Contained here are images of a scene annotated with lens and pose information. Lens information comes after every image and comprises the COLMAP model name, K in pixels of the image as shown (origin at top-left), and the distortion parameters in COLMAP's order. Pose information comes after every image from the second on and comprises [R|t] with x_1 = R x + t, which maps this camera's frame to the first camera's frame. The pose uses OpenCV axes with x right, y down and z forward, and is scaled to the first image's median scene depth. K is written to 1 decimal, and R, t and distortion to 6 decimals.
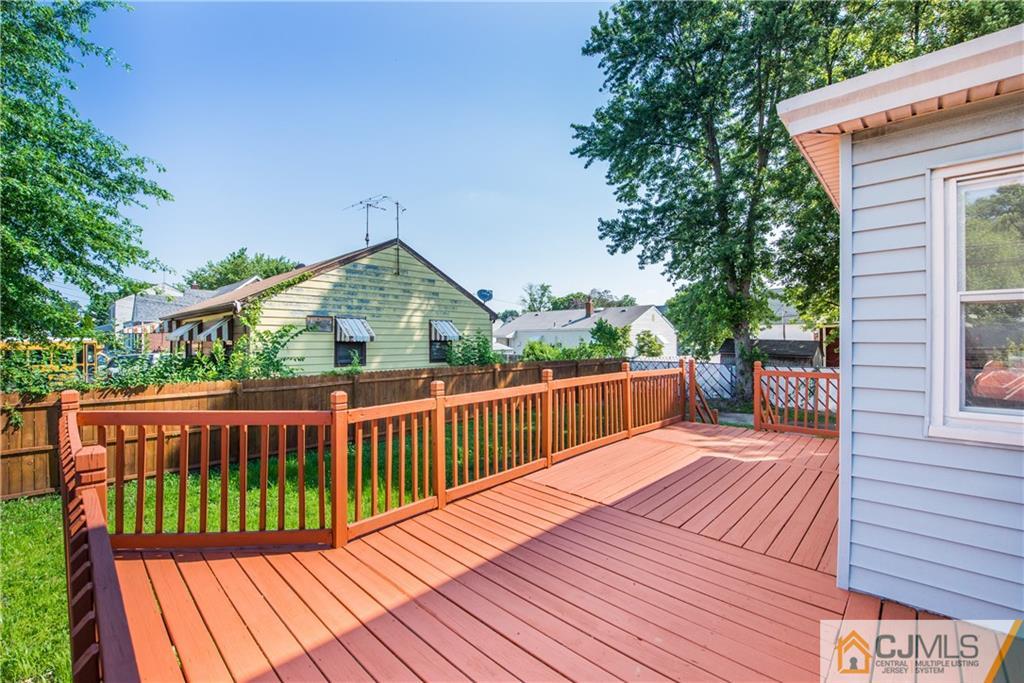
lens RADIAL K [[427.3, 0, 513.2], [0, 427.3, 339.4], [0, 0, 1]] dist [-0.020684, -0.001032]
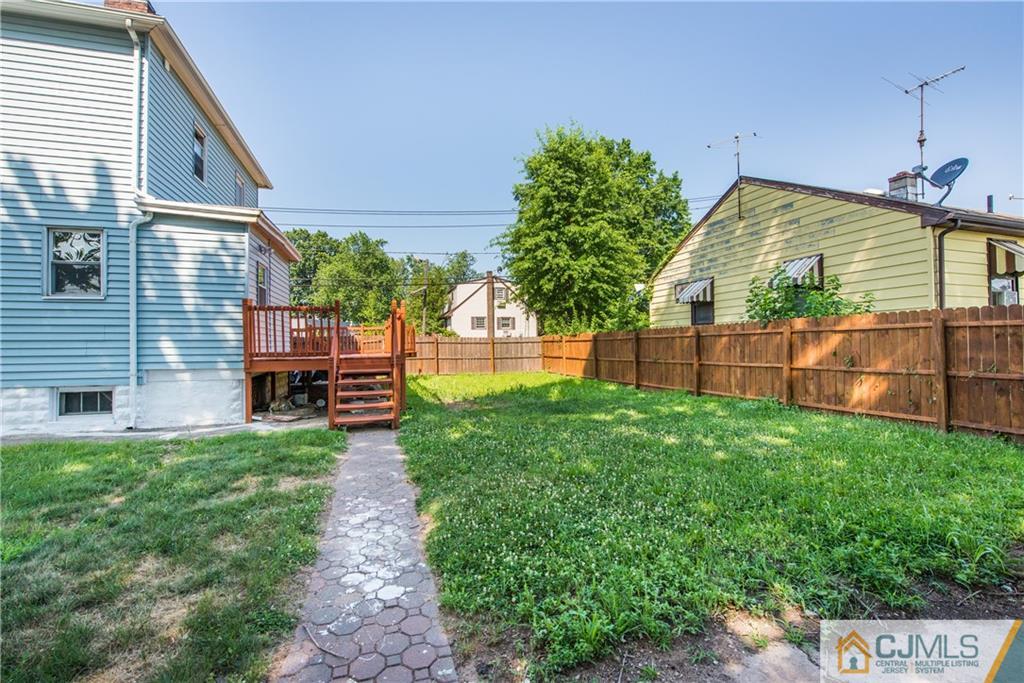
lens RADIAL K [[427.3, 0, 514.6], [0, 427.3, 340.5], [0, 0, 1]] dist [-0.020684, -0.001032]
pose [[-0.477446, -0.003986, -0.878652, 0.691215], [0.014053, 0.999827, -0.012171, 0.095181], [0.878549, -0.018159, -0.477308, 1.011502]]
